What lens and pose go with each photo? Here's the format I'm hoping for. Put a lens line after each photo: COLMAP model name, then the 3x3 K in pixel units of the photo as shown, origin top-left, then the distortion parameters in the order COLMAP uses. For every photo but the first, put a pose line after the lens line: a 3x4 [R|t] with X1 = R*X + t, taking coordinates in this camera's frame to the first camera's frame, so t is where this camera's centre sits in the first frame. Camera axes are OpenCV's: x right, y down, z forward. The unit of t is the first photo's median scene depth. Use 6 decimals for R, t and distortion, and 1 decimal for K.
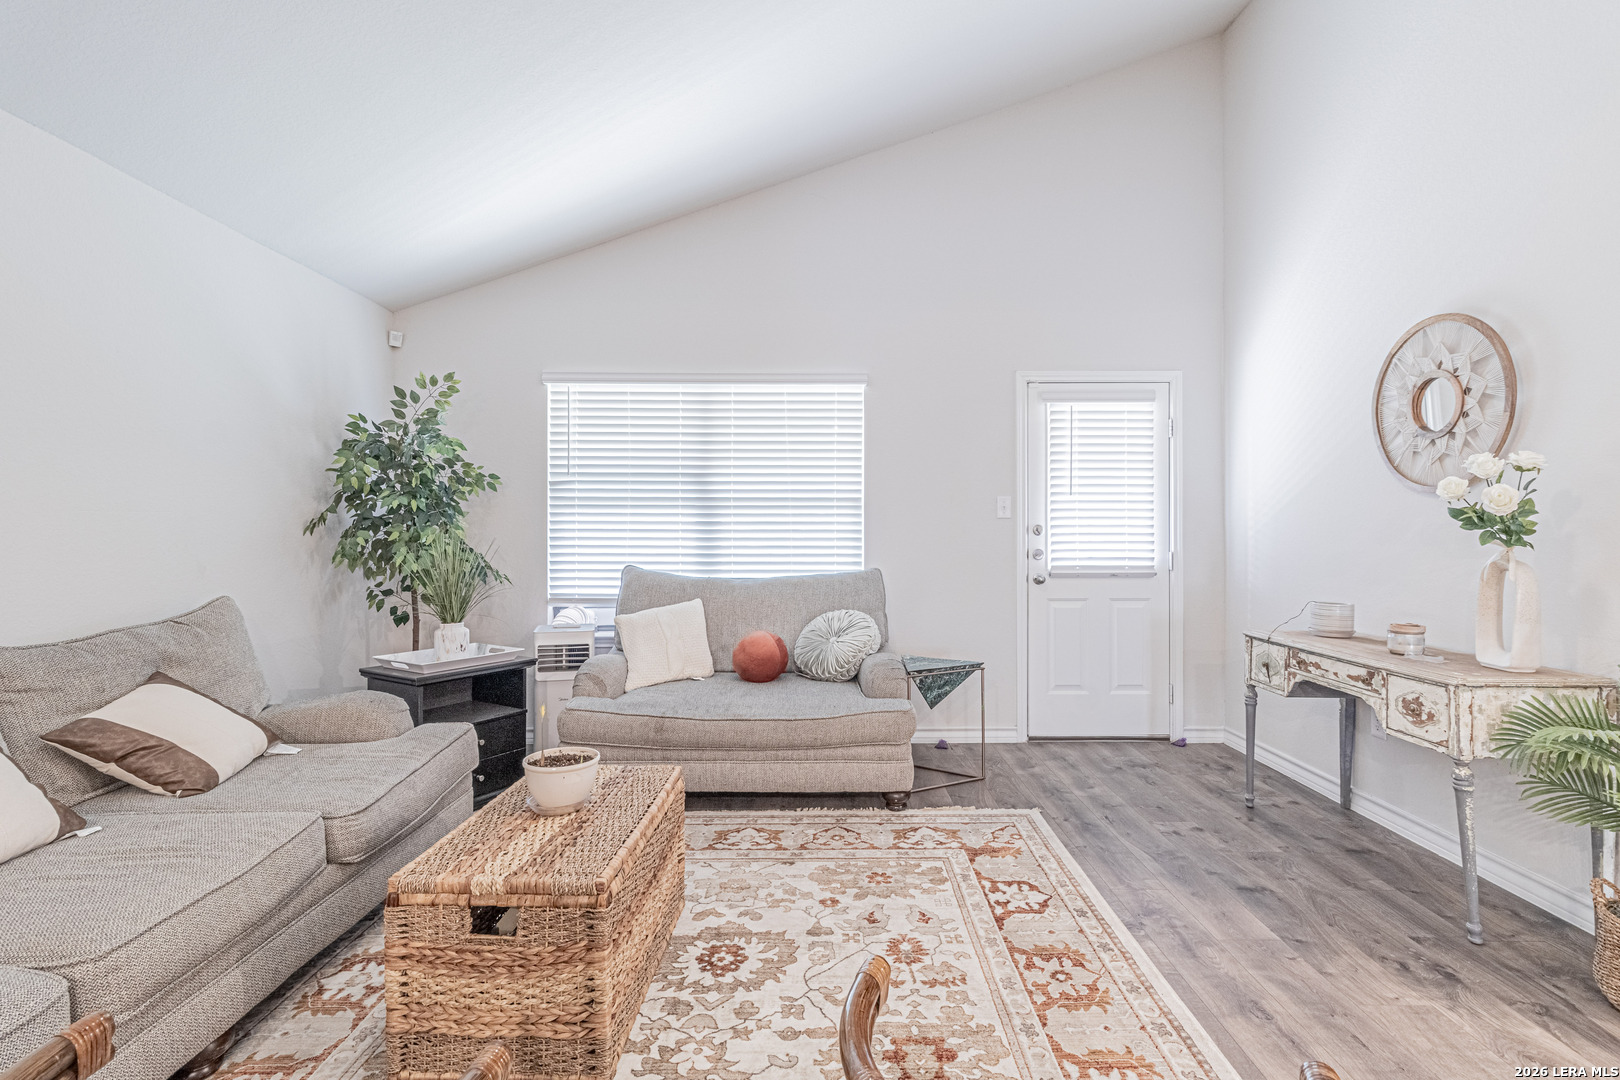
lens RADIAL K [[757.2, 0, 821.9], [0, 757.2, 533.7], [0, 0, 1]] dist [0.003715, 0.000792]
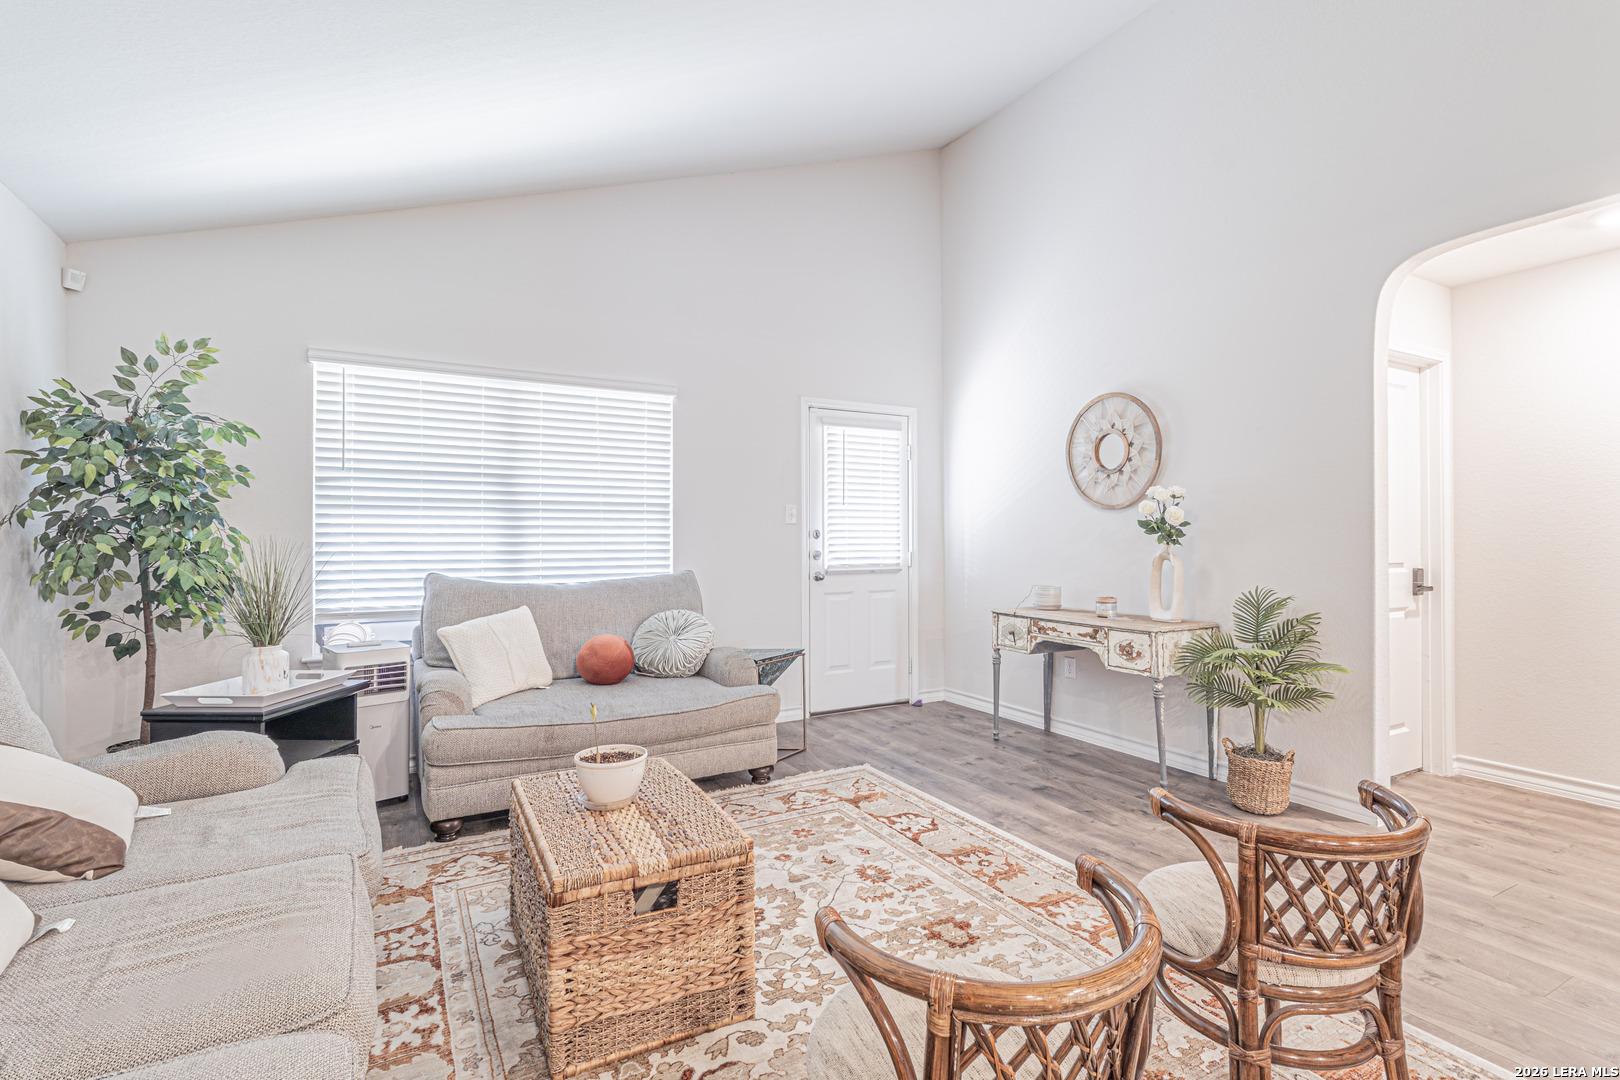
lens RADIAL K [[757.2, 0, 820.8], [0, 757.2, 536.4], [0, 0, 1]] dist [0.003715, 0.000792]
pose [[0.871386, -0.000509, 0.490598, -0.382217], [0.002516, 0.999991, -0.003432, 0.002351], [-0.490592, 0.004225, 0.871379, -0.024607]]
